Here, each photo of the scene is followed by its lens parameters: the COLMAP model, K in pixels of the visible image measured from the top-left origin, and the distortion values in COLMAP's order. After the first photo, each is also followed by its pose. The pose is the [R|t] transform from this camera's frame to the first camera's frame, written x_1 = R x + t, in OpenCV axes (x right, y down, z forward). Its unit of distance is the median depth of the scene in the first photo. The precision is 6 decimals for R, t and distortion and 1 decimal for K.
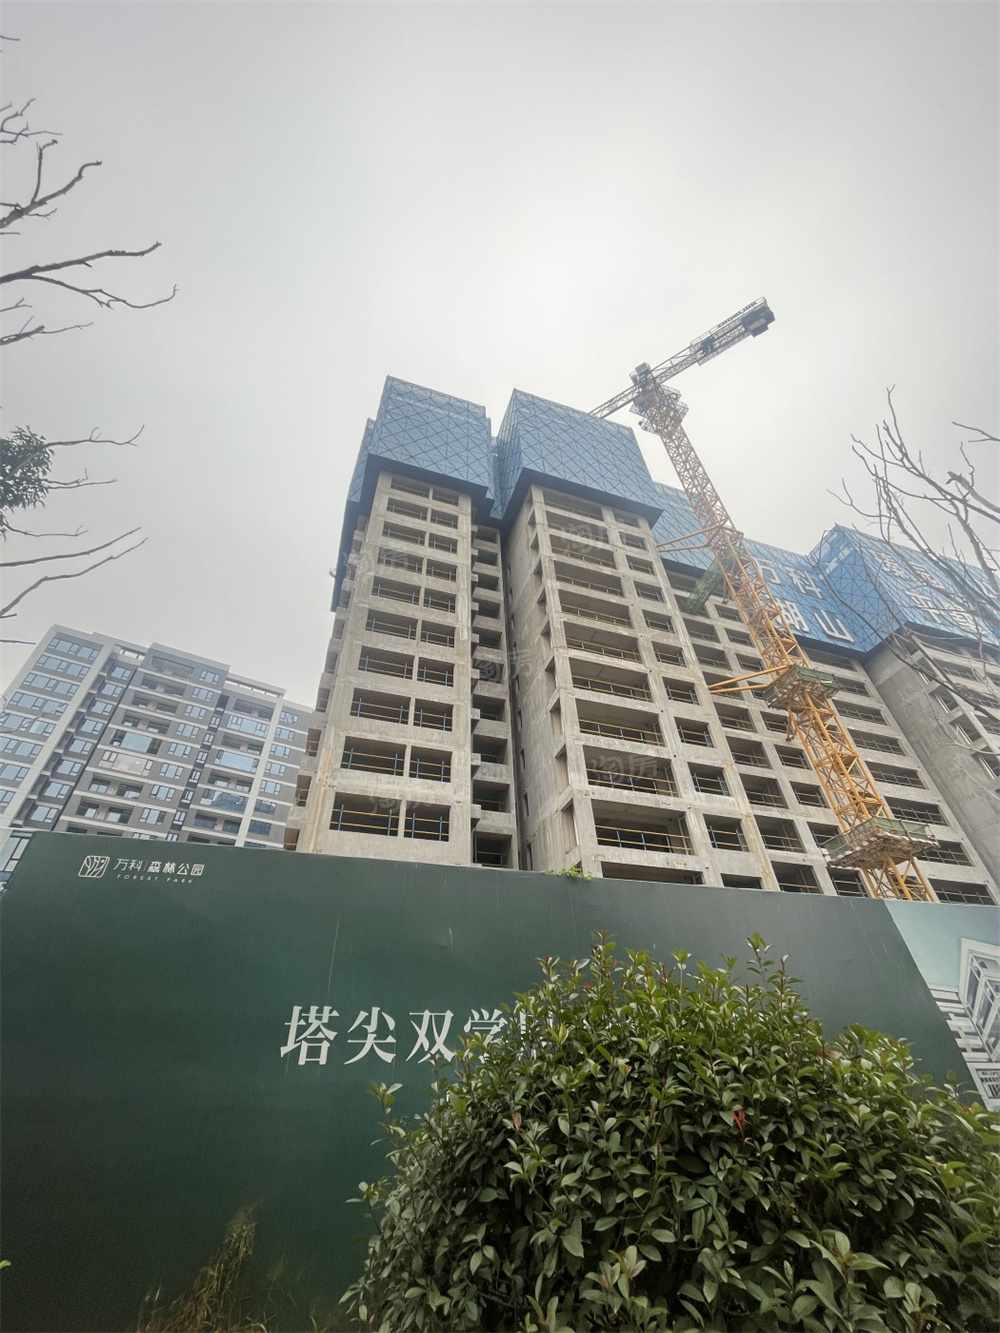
lens RADIAL K [[541.6, 0, 498.6], [0, 541.6, 665.5], [0, 0, 1]] dist [-0.001113, 0.000174]
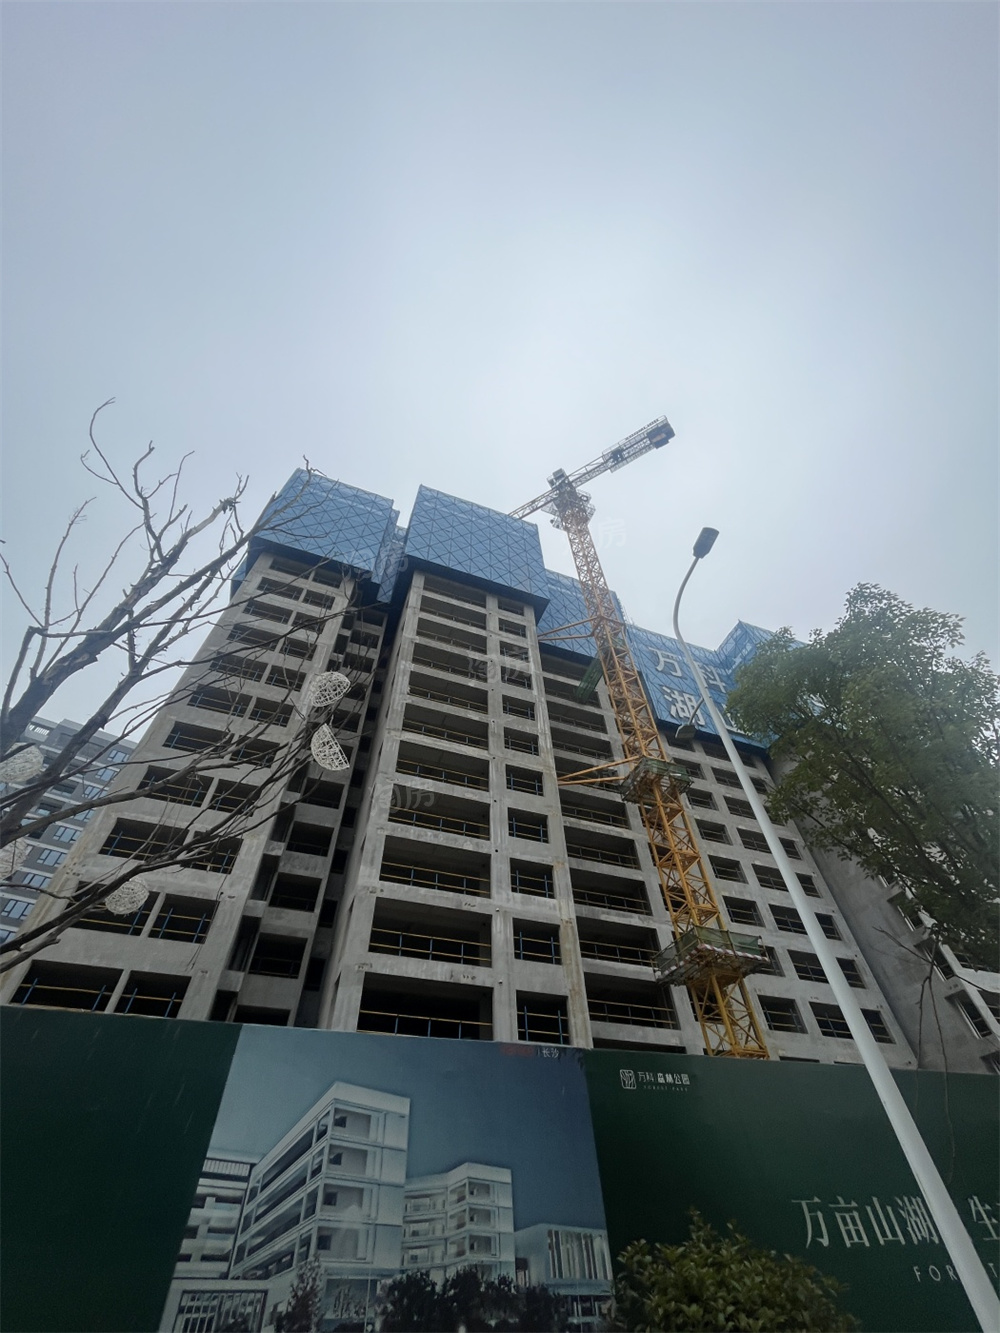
lens RADIAL K [[541.6, 0, 499.9], [0, 541.6, 665.8], [0, 0, 1]] dist [-0.001113, 0.000174]
pose [[0.999409, 0.031010, 0.014866, 0.205598], [-0.028059, 0.985246, -0.168829, 0.008409], [-0.019882, 0.168312, 0.985533, 0.026242]]
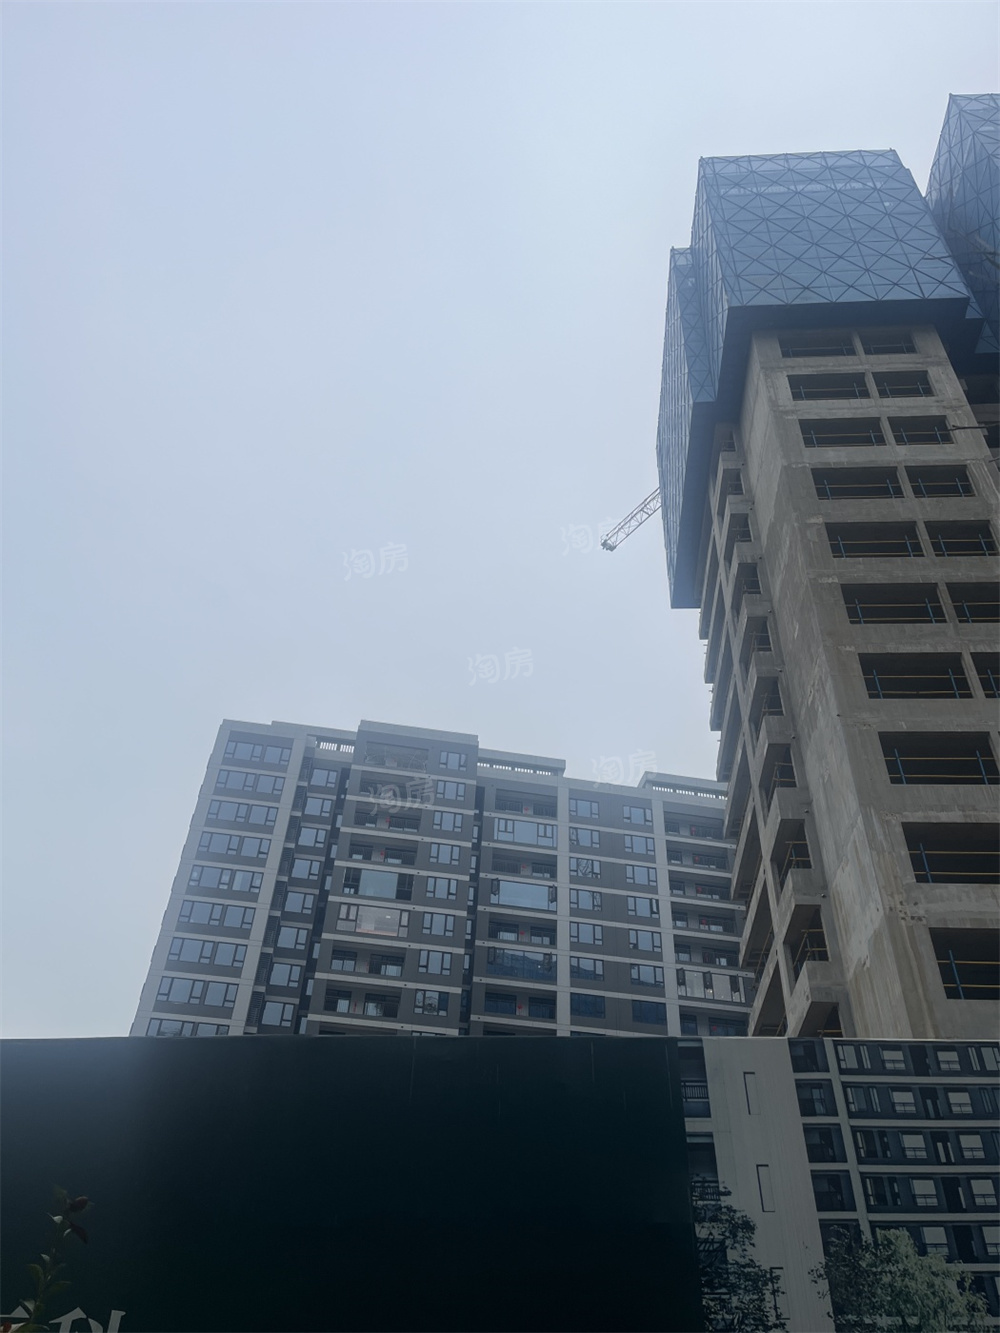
lens RADIAL K [[1009.5, 0, 503.2], [0, 1009.5, 673.8], [0, 0, 1]] dist [0.034981, -0.007539]
pose [[0.925226, -0.192779, -0.326793, -0.175092], [0.190389, 0.980909, -0.039615, -0.030381], [0.328191, -0.025565, 0.944265, -0.047819]]
